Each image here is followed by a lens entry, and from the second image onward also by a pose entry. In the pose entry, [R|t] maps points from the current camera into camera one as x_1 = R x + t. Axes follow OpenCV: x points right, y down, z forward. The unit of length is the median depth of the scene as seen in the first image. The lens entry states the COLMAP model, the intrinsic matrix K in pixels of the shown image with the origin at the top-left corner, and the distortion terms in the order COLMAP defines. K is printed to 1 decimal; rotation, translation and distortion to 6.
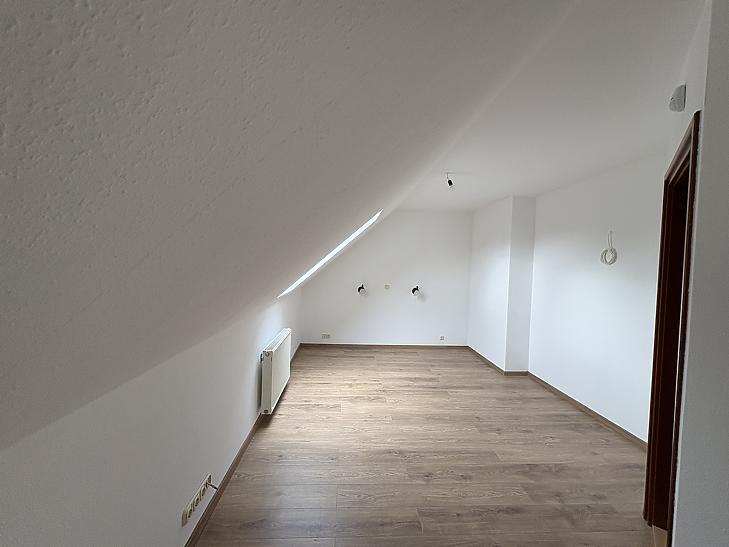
lens RADIAL K [[292.5, 0, 365.3], [0, 292.5, 274.4], [0, 0, 1]] dist [0.009408, -0.000270]
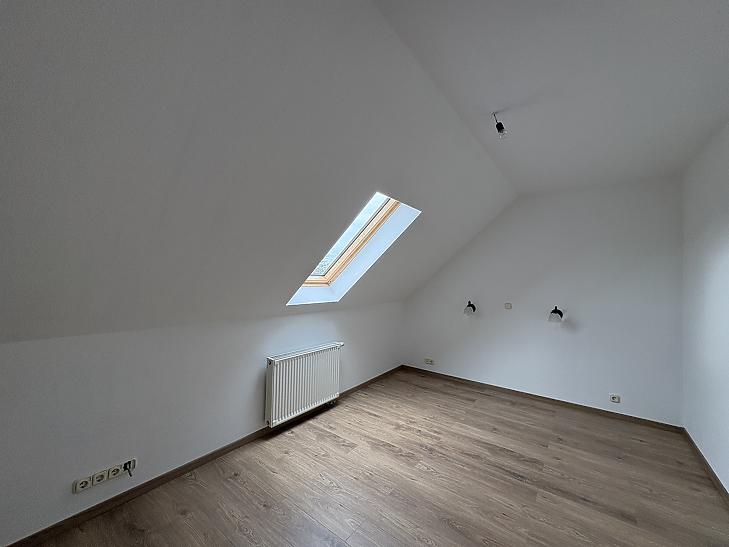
lens RADIAL K [[292.5, 0, 364.6], [0, 292.5, 272.0], [0, 0, 1]] dist [0.009408, -0.000270]
pose [[0.761490, -0.030254, -0.647471, 0.364972], [-0.020913, 0.997243, -0.071193, 0.025566], [0.647840, 0.067754, 0.758758, 0.301495]]
